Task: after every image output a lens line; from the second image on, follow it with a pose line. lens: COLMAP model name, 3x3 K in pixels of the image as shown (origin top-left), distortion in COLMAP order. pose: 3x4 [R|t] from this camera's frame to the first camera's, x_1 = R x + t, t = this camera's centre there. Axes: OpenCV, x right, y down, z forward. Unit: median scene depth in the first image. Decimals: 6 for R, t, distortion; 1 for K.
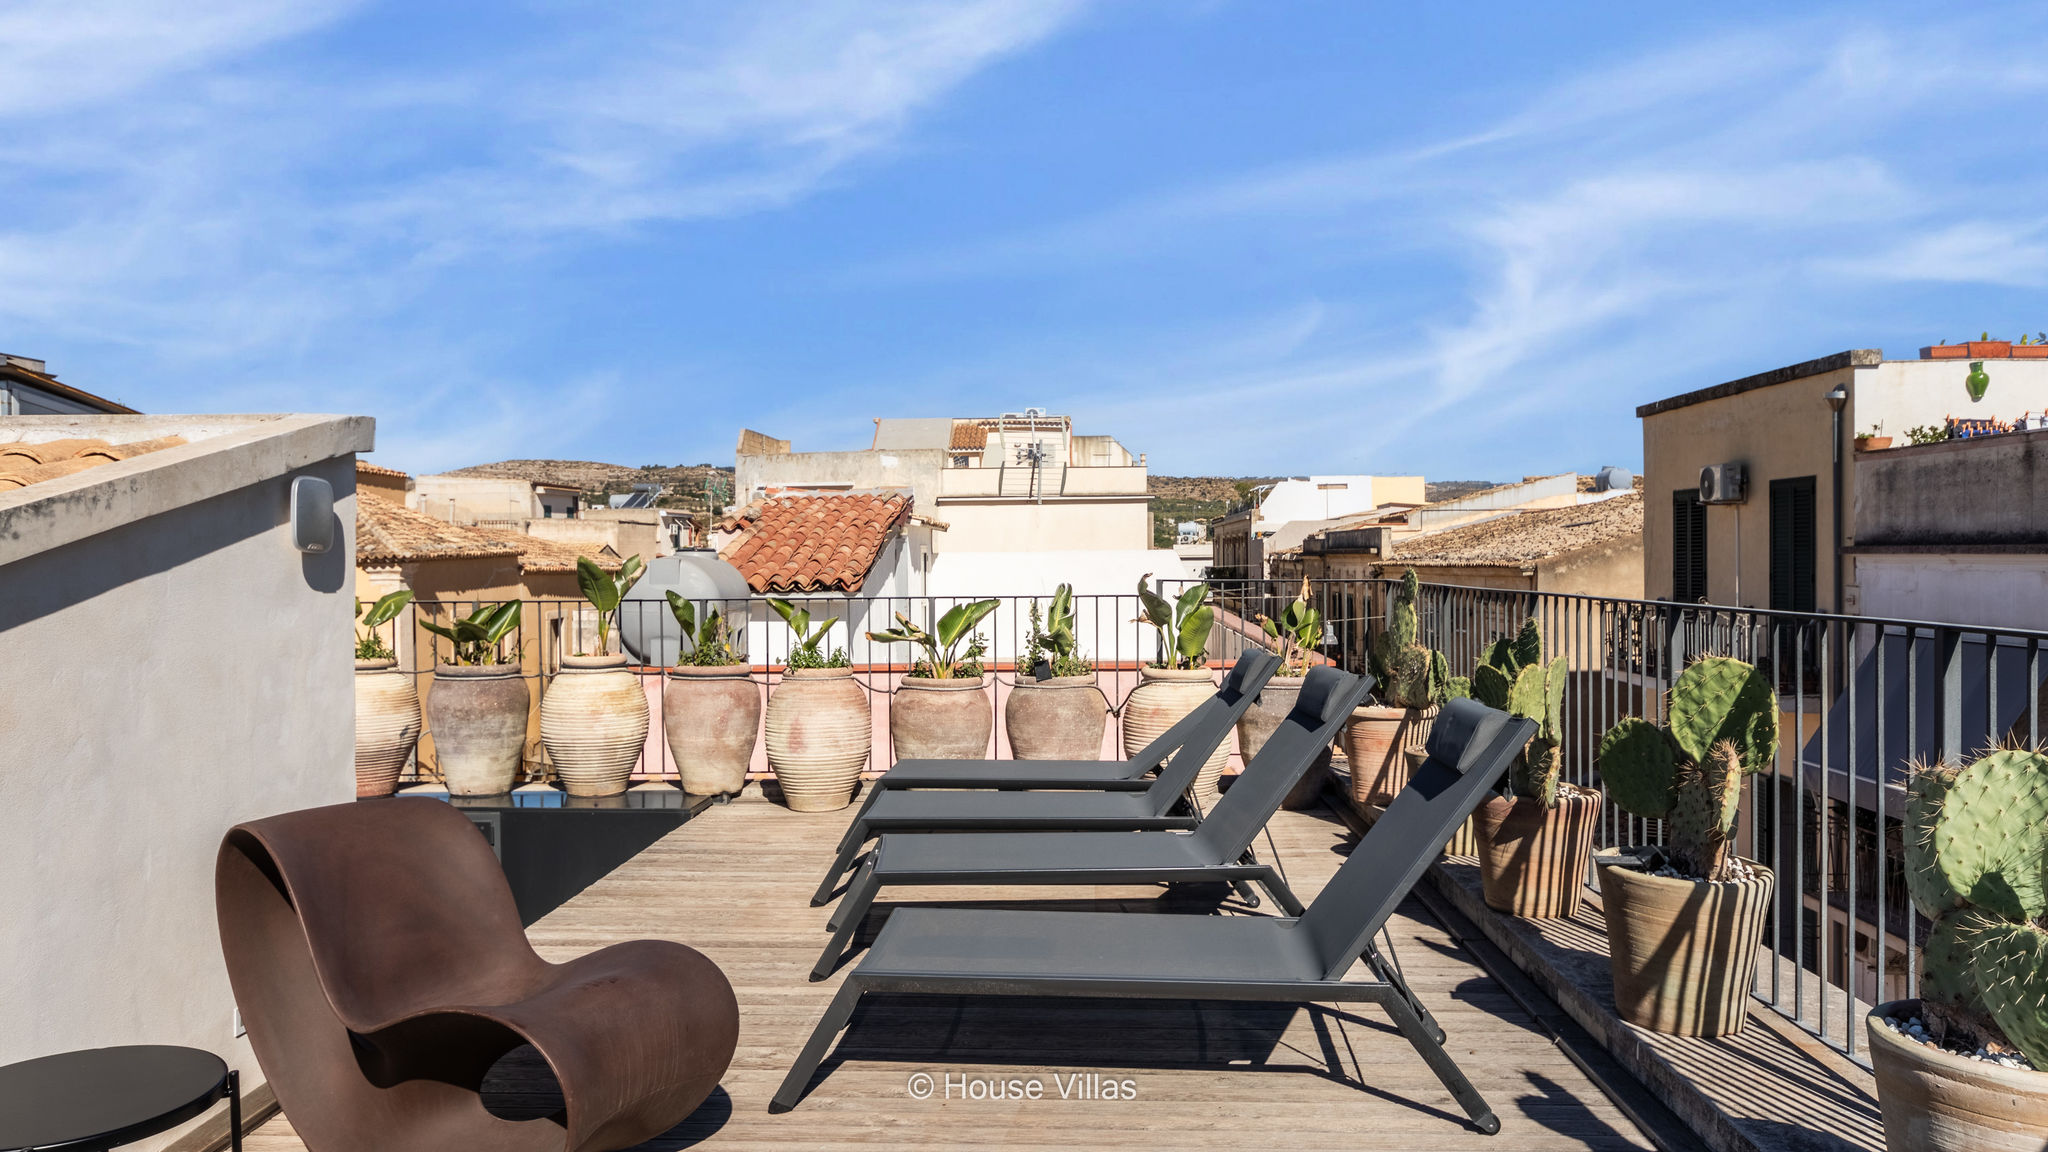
lens RADIAL K [[1411.1, 0, 1014.0], [0, 1411.1, 578.6], [0, 0, 1]] dist [0.010532, -0.009972]
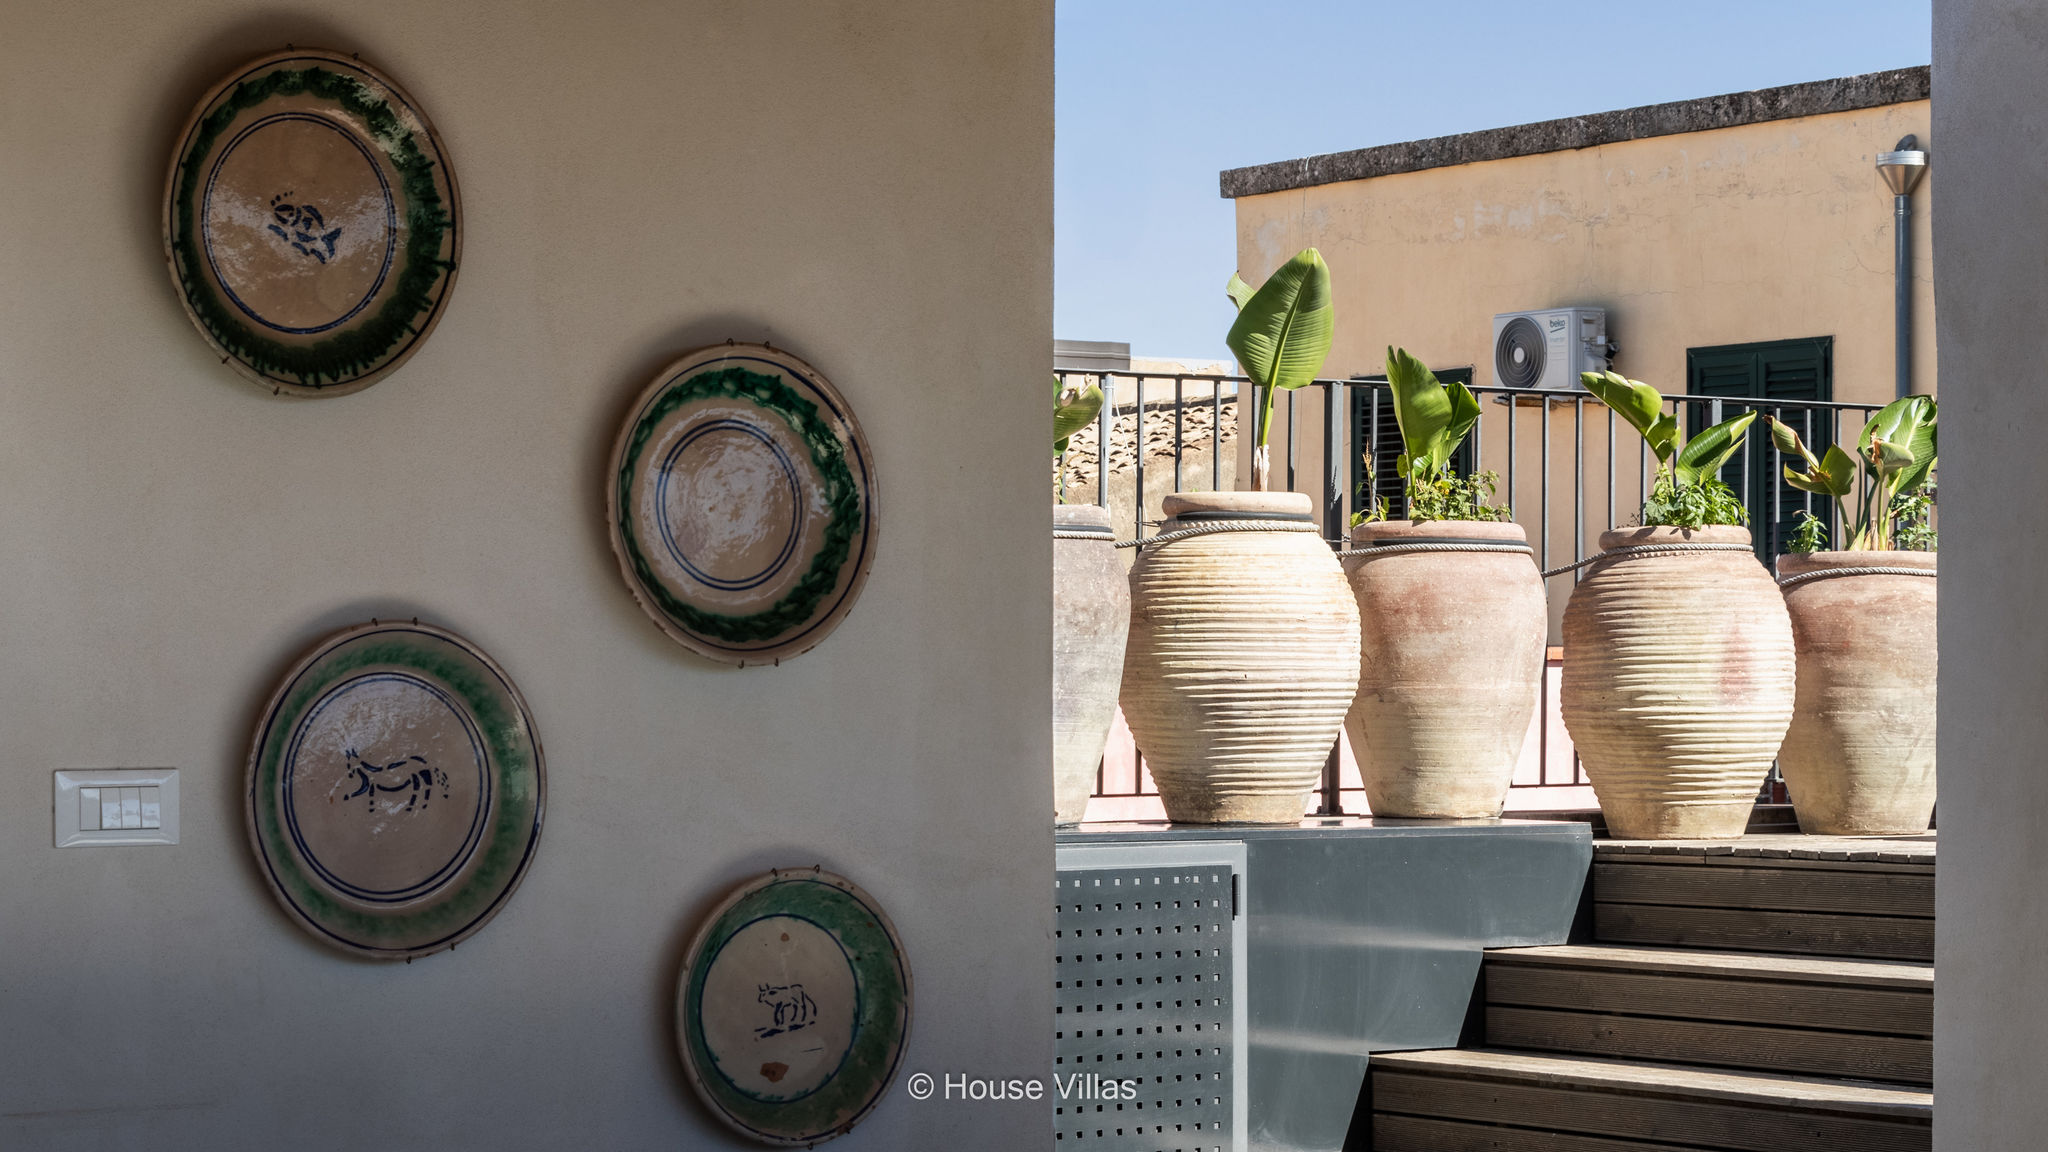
lens RADIAL K [[4799.9, 0, 1008.4], [0, 4799.9, 580.7], [0, 0, 1]] dist [0.012007, 0.000000]
pose [[0.782513, 0.019501, 0.622329, -1.261487], [0.008014, 0.999111, -0.041384, 0.141759], [-0.622582, 0.037371, 0.781661, -0.059566]]
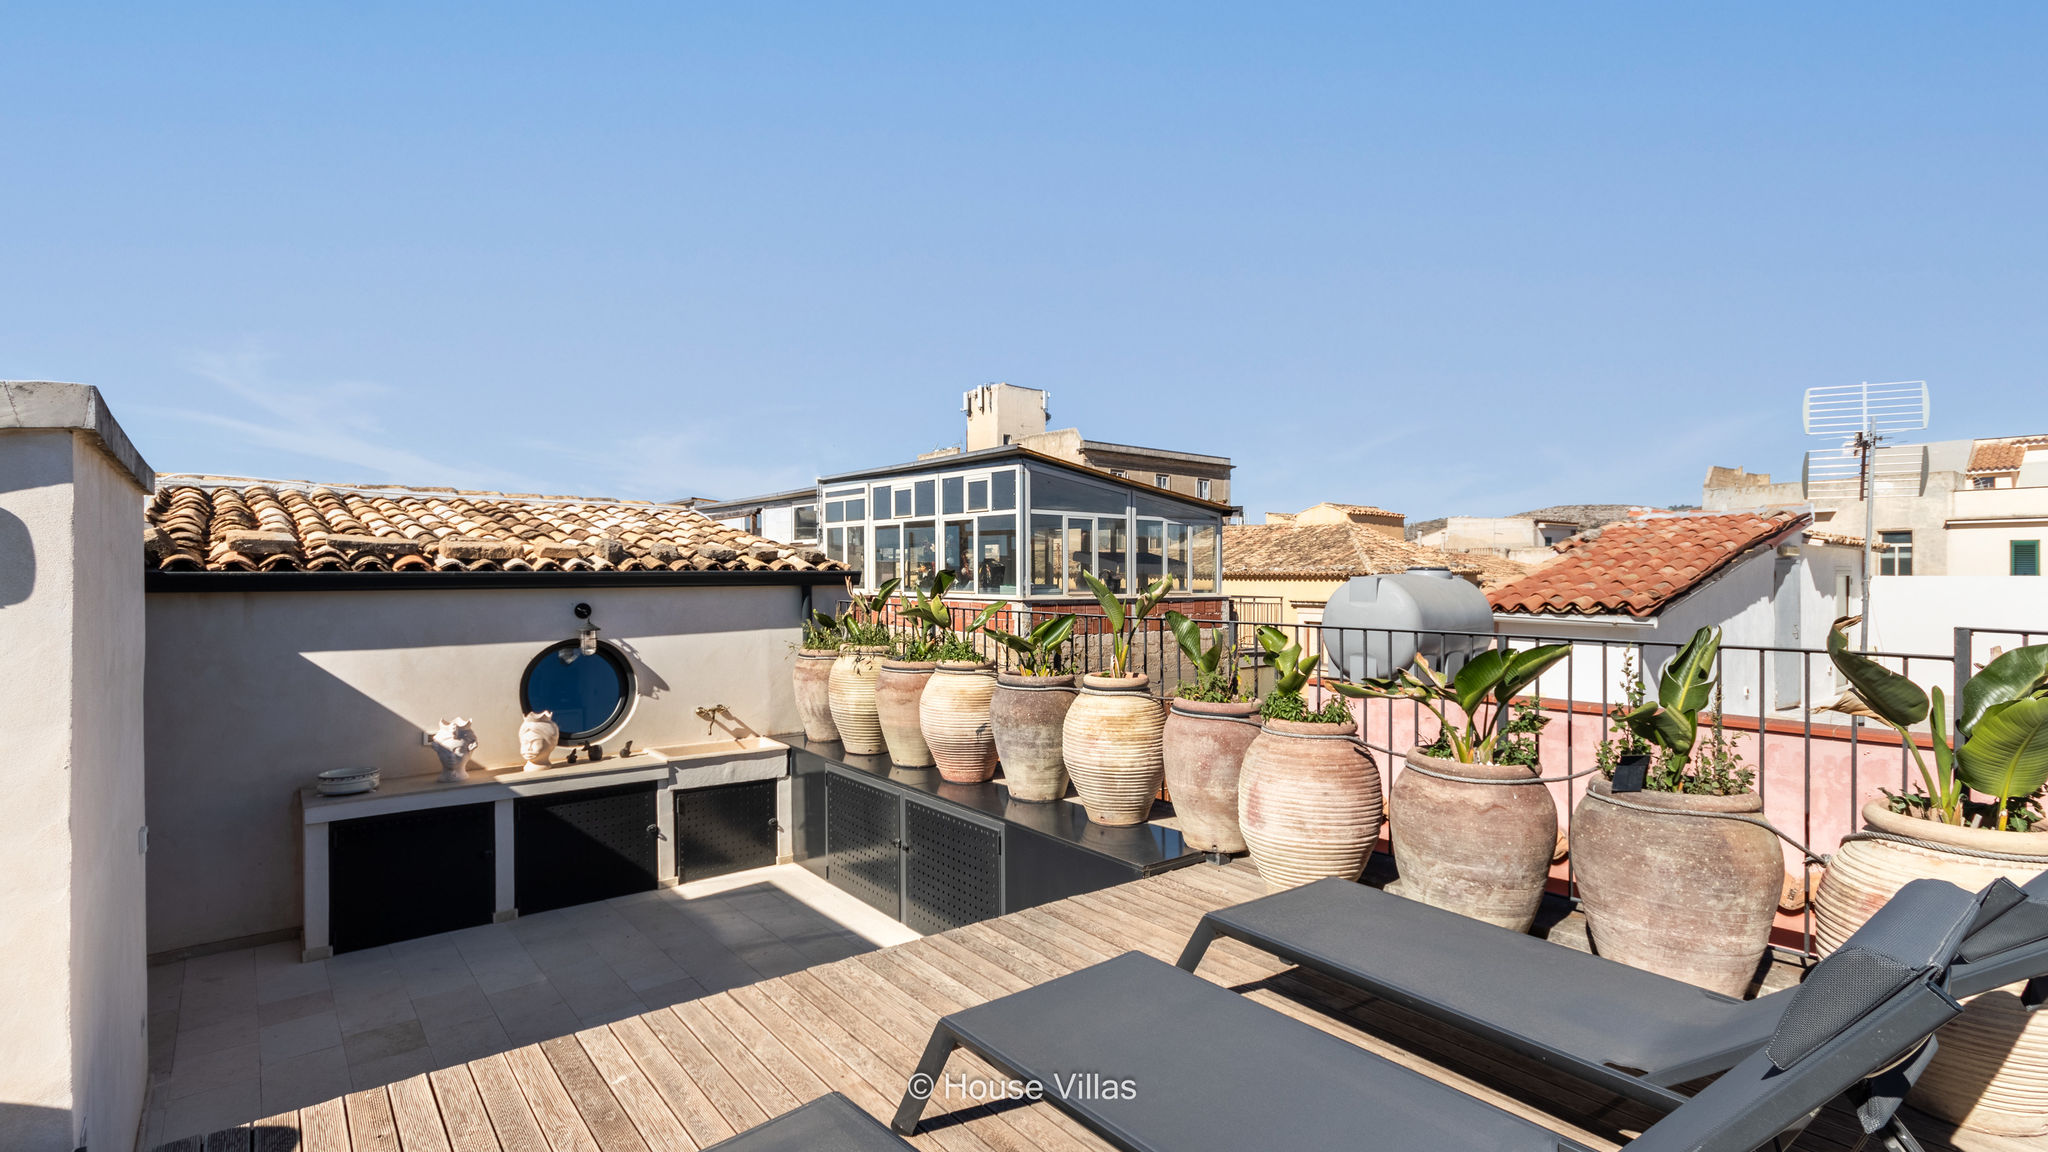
lens RADIAL K [[947.8, 0, 1015.8], [0, 947.8, 575.5], [0, 0, 1]] dist [0.005021, 0.001931]
pose [[0.658571, 0.012185, -0.752420, 0.145757], [-0.023250, 0.999721, -0.004160, -0.009352], [0.752159, 0.020233, 0.658671, 0.540342]]
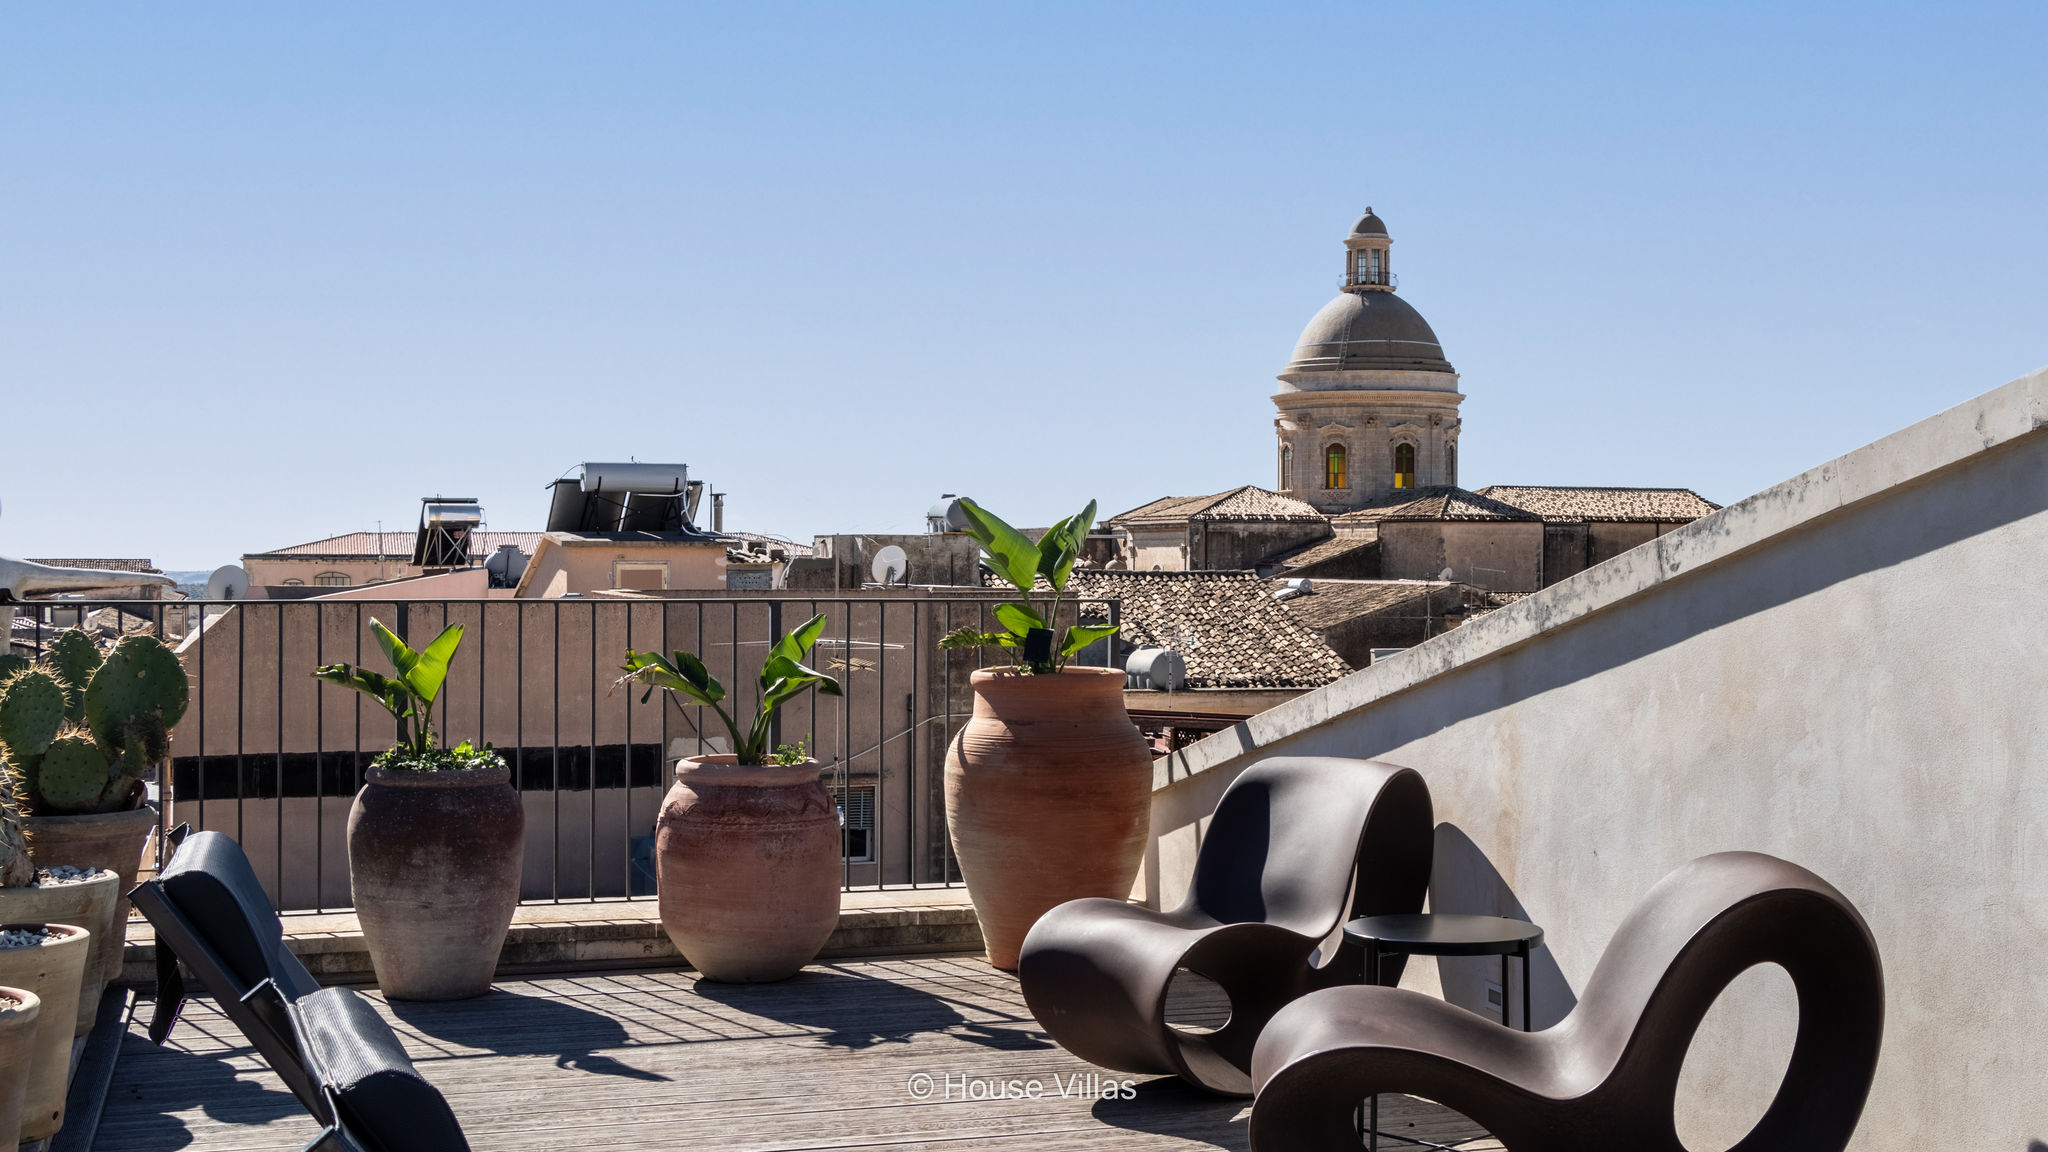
lens RADIAL K [[2428.2, 0, 1025.9], [0, 2428.2, 567.6], [0, 0, 1]] dist [0.020950, 0.000000]
pose [[-0.934277, 0.006399, -0.356492, 0.201840], [-0.001949, 0.999732, 0.023051, -0.018741], [0.356544, 0.022230, -0.934014, 1.066556]]
